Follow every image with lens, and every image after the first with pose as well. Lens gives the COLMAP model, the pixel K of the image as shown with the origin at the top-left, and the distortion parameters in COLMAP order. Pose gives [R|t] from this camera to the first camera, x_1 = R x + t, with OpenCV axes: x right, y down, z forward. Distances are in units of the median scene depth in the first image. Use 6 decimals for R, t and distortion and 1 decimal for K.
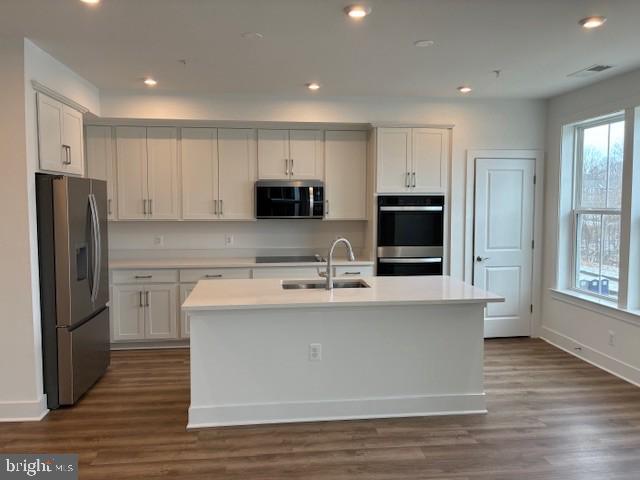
lens RADIAL K [[492.7, 0, 319.4], [0, 492.7, 236.1], [0, 0, 1]] dist [0.014267, 0.004436]
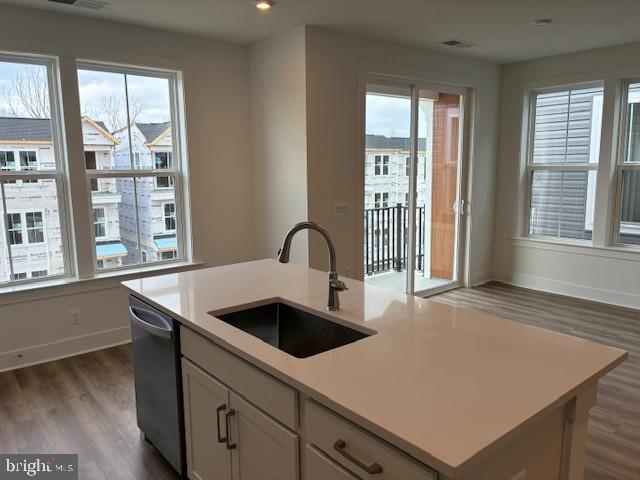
lens RADIAL K [[492.7, 0, 319.4], [0, 492.7, 236.1], [0, 0, 1]] dist [0.014267, 0.004436]
pose [[-0.535597, -0.119373, 0.835994, -0.387863], [0.067869, 0.980672, 0.183513, -0.077985], [-0.841742, 0.155027, -0.517143, 1.050280]]
